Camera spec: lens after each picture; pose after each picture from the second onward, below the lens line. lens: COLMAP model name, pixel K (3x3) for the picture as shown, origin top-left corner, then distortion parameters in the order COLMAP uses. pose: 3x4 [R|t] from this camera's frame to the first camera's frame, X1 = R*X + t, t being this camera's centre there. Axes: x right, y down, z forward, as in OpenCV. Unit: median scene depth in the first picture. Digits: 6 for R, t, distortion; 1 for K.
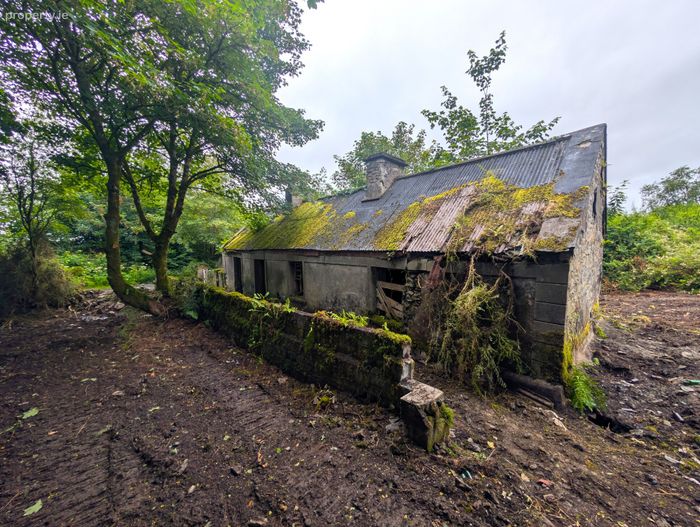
lens RADIAL K [[262.8, 0, 350.5], [0, 262.8, 263.7], [0, 0, 1]] dist [-0.001276, 0.000114]
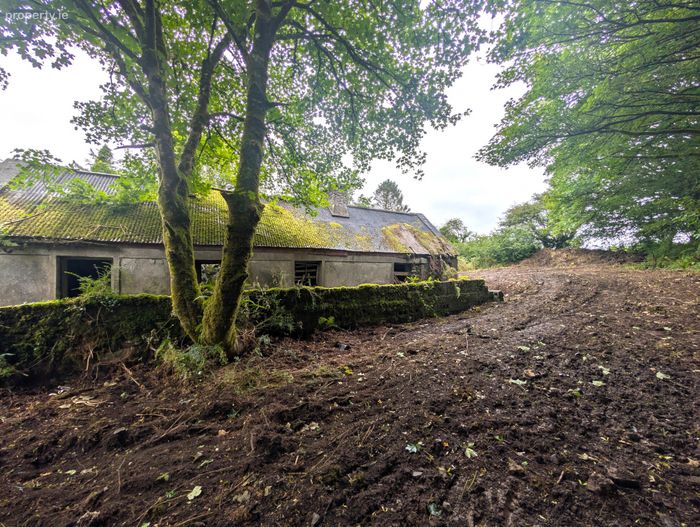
lens RADIAL K [[262.8, 0, 349.2], [0, 262.8, 265.5], [0, 0, 1]] dist [-0.001276, 0.000114]
pose [[0.257515, 0.021712, 0.966030, -1.543541], [0.056073, 0.997727, -0.037372, 0.073552], [-0.964646, 0.063792, 0.255712, 0.829765]]
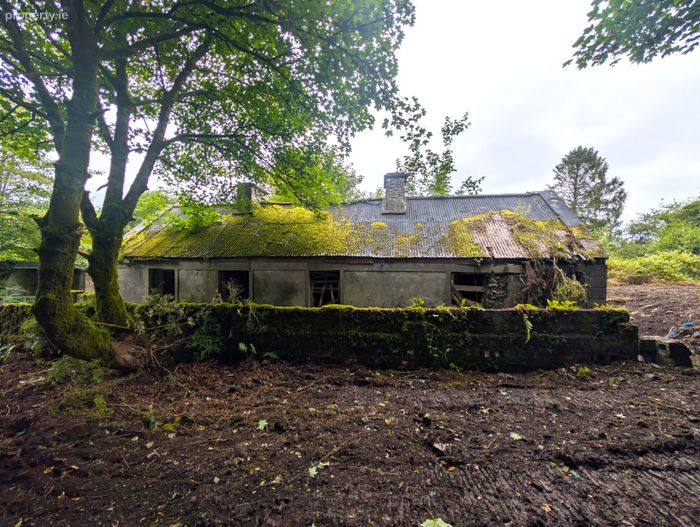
lens RADIAL K [[262.8, 0, 350.3], [0, 262.8, 263.1], [0, 0, 1]] dist [-0.001276, 0.000114]
pose [[0.792508, 0.029444, 0.609150, -0.920137], [0.023779, 0.996582, -0.079108, 0.049985], [-0.609397, 0.077179, 0.789100, 0.365978]]
